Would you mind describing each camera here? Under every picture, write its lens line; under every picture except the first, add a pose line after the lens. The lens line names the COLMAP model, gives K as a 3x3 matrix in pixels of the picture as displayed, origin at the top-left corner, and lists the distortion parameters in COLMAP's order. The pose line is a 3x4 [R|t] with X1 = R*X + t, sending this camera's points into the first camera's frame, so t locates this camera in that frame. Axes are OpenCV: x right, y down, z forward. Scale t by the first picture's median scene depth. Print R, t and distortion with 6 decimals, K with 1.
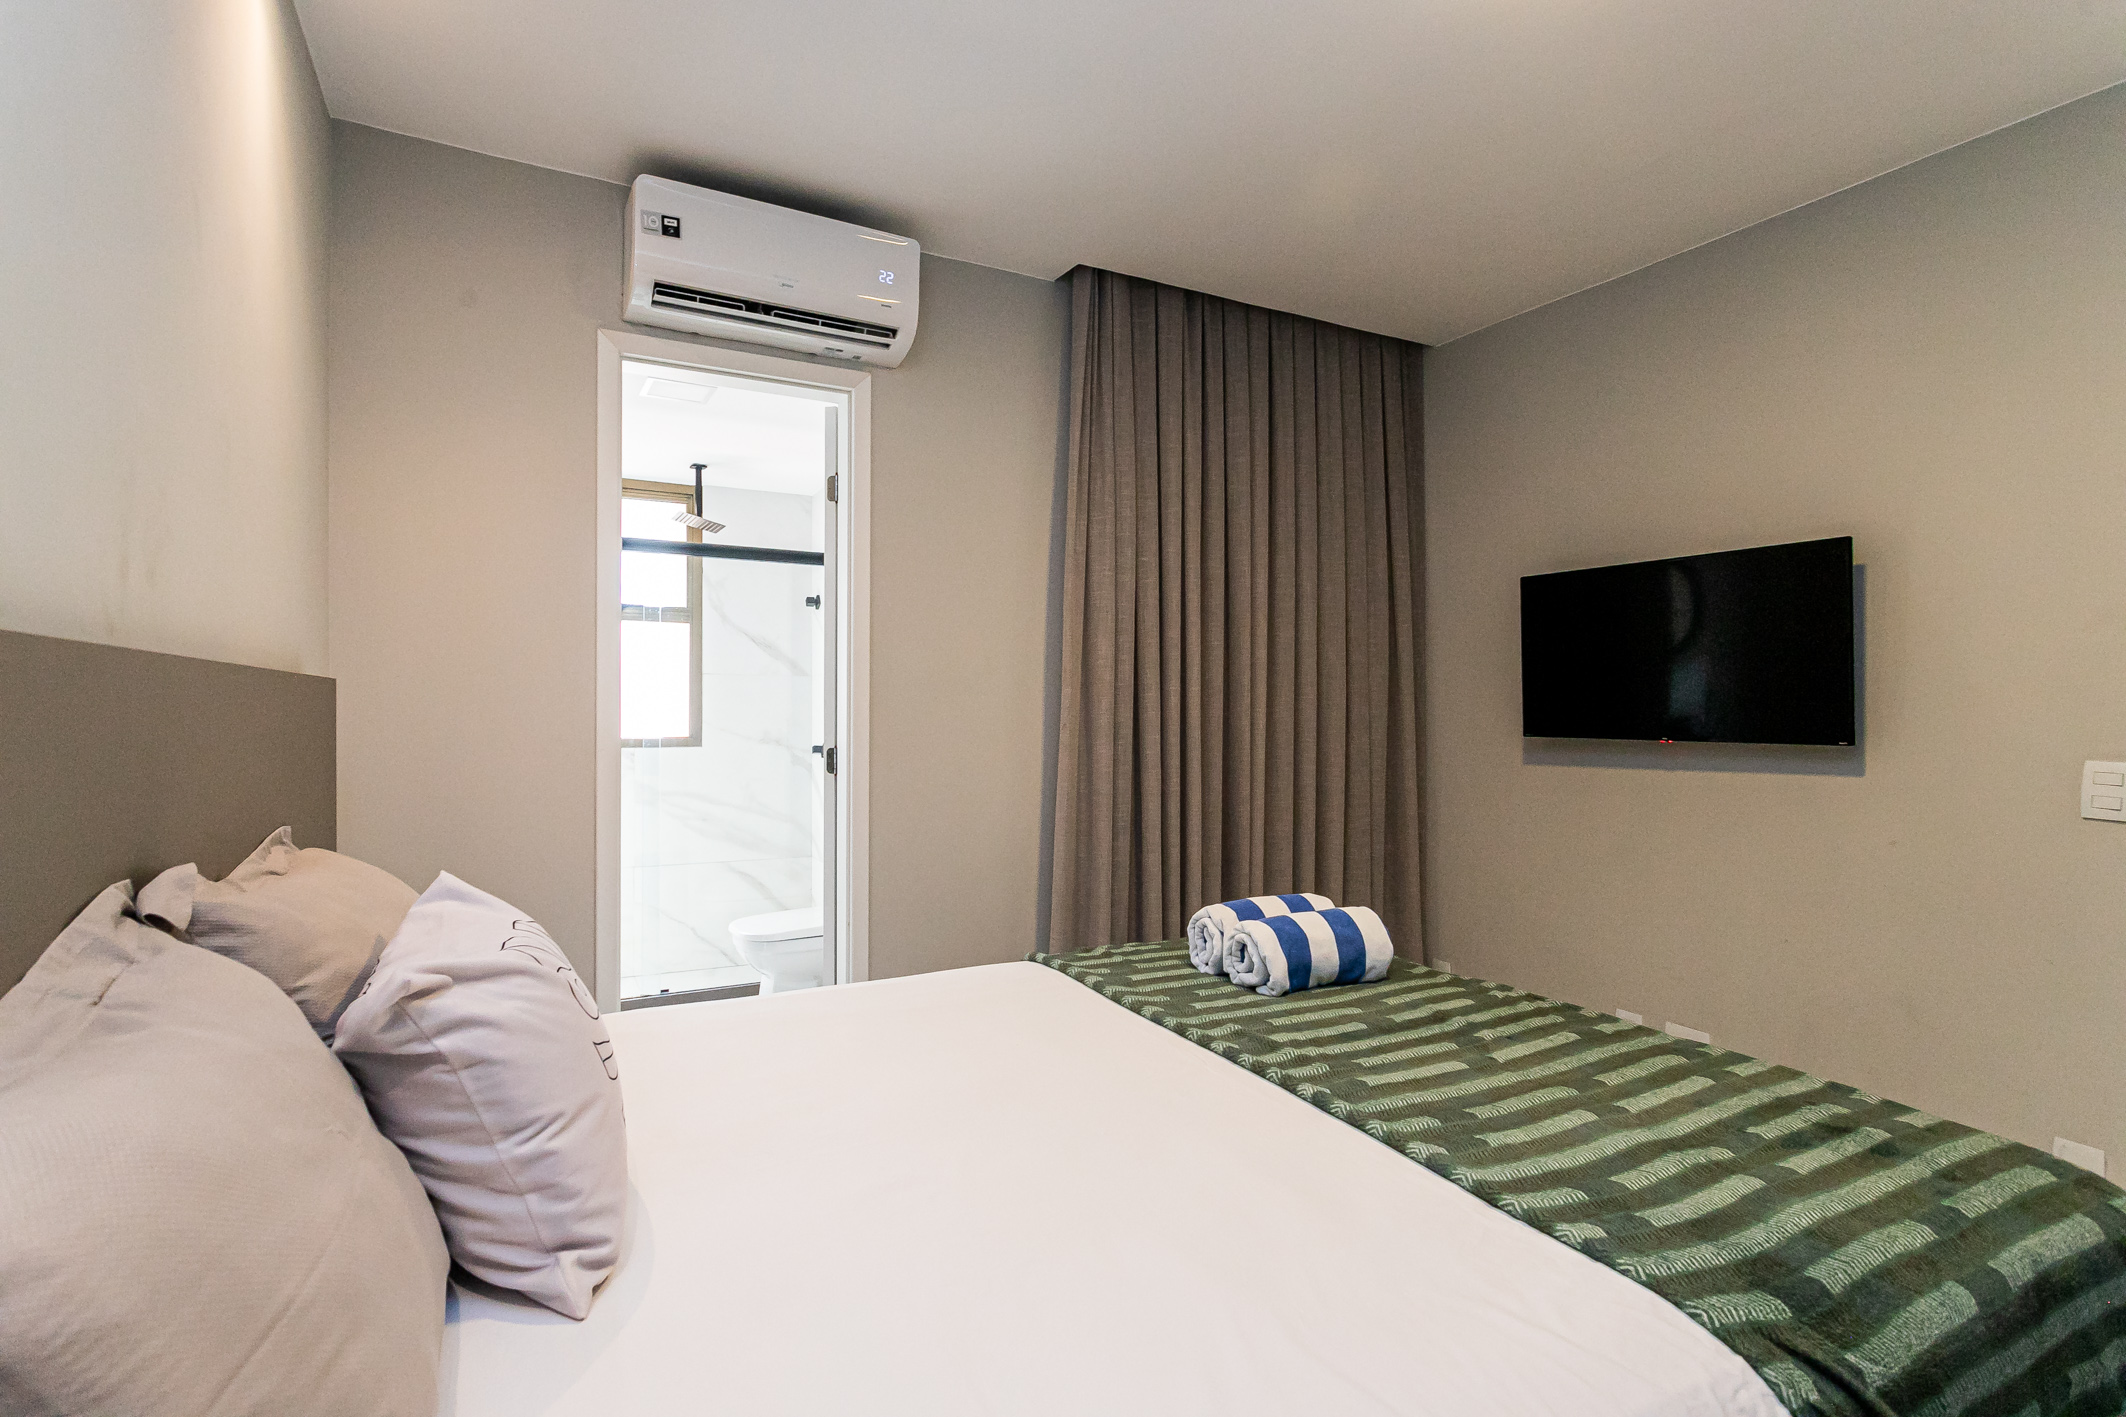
lens RADIAL K [[1009.3, 0, 1074.9], [0, 1009.3, 714.0], [0, 0, 1]] dist [0.008449, -0.001390]
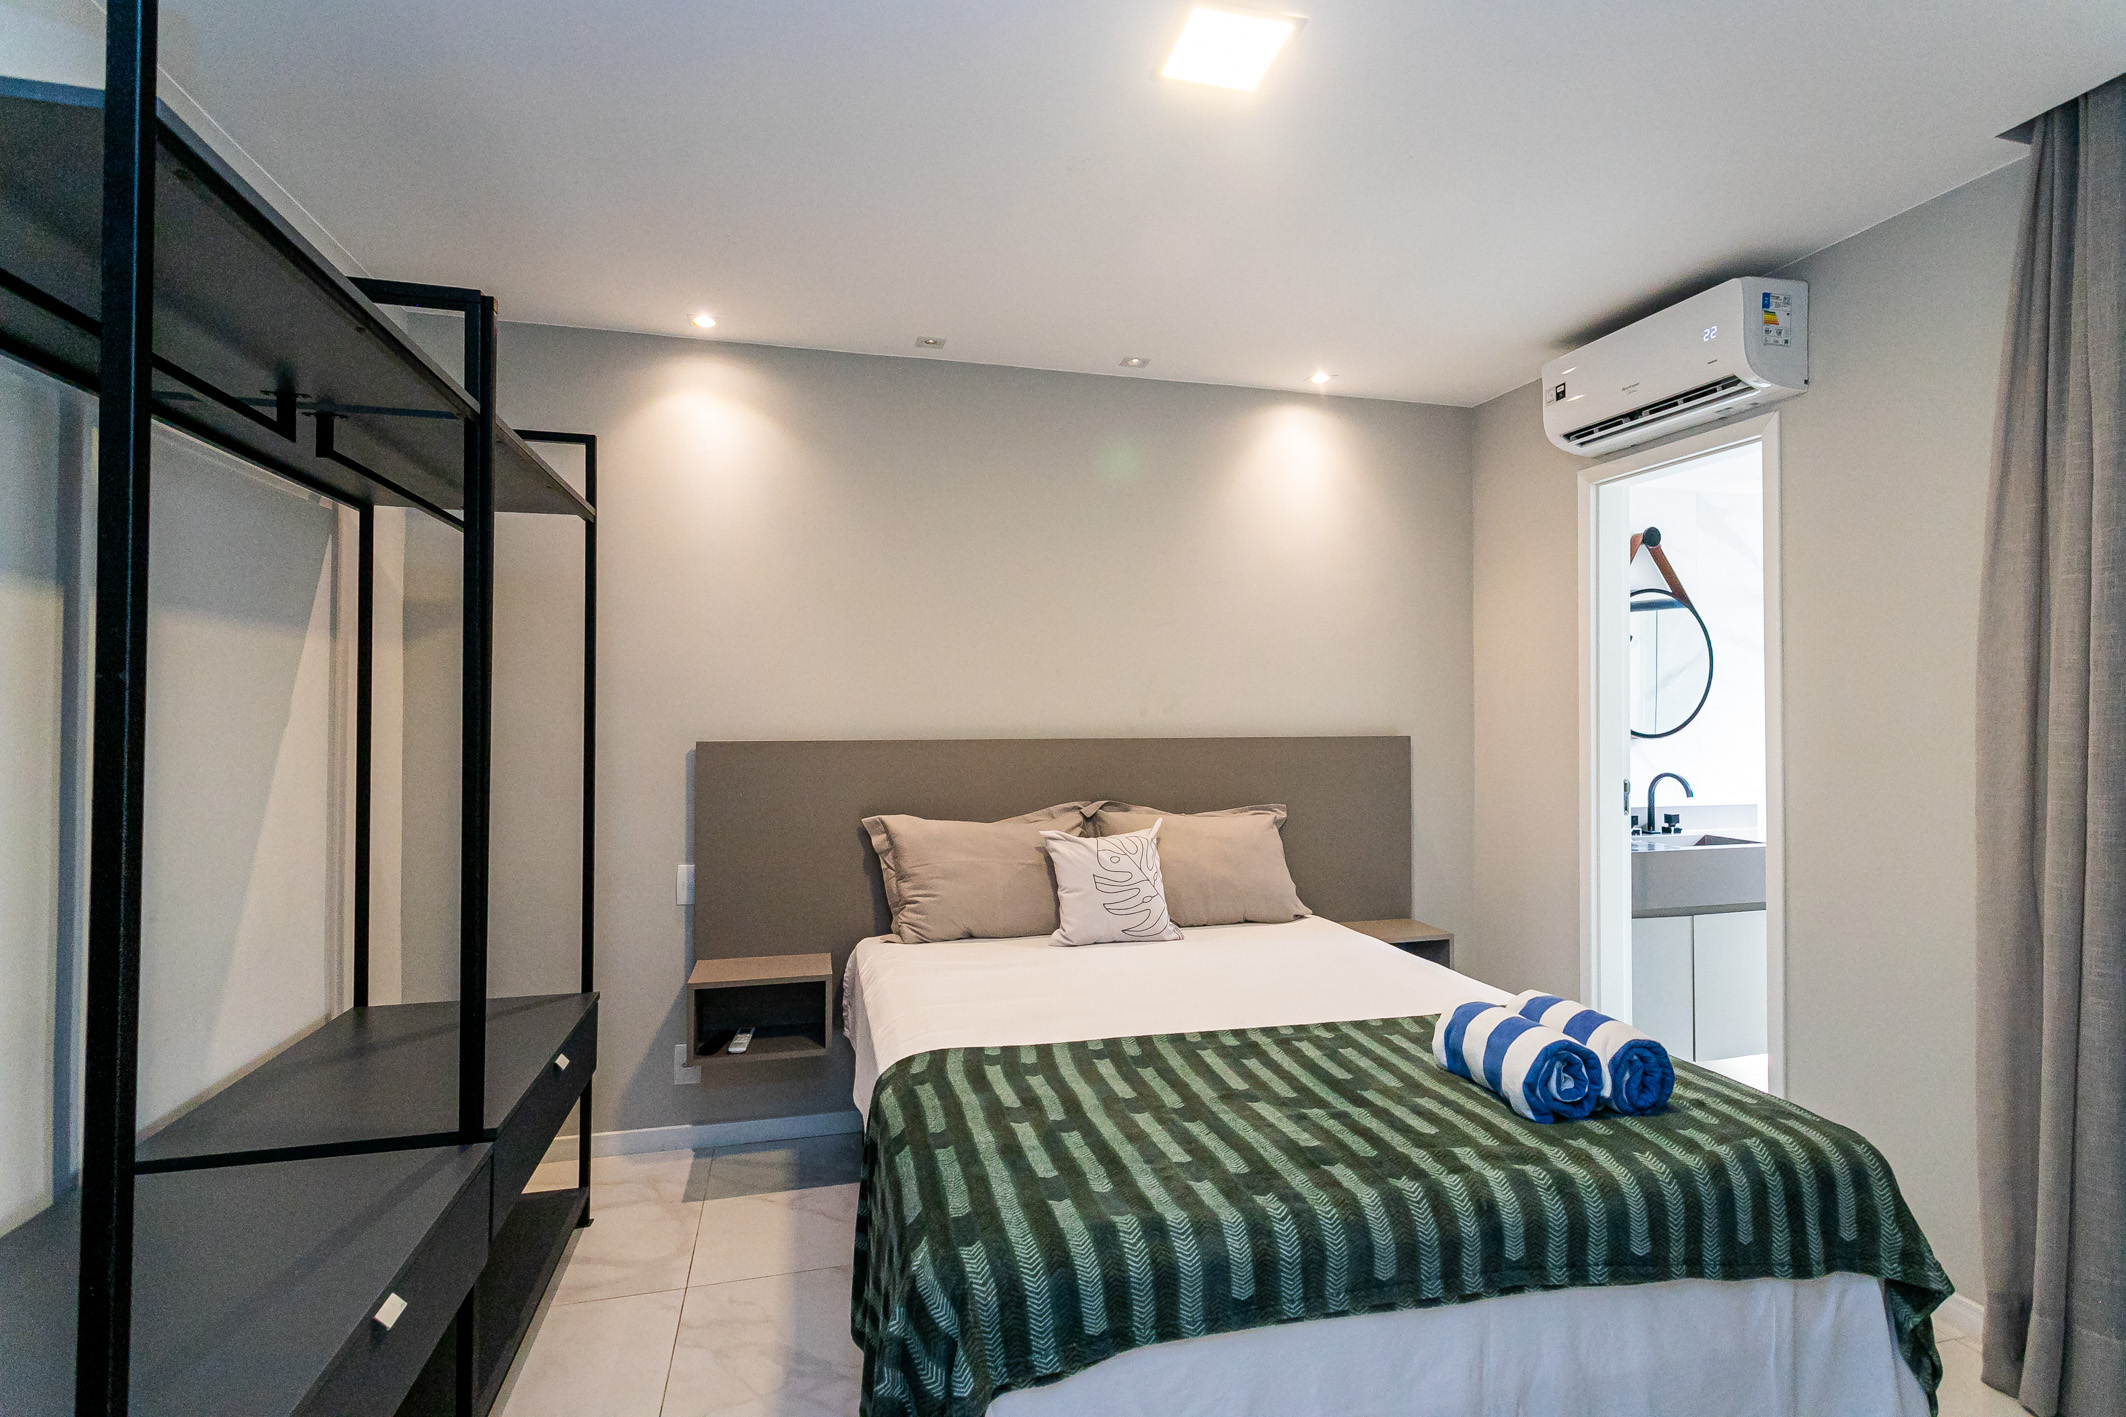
lens RADIAL K [[1009.3, 0, 1069.9], [0, 1009.3, 698.1], [0, 0, 1]] dist [0.008449, -0.001390]
pose [[-0.229145, -0.009972, -0.973341, 1.653452], [-0.007071, 0.999938, -0.008580, -0.109595], [0.973367, 0.004916, -0.229201, 1.105855]]
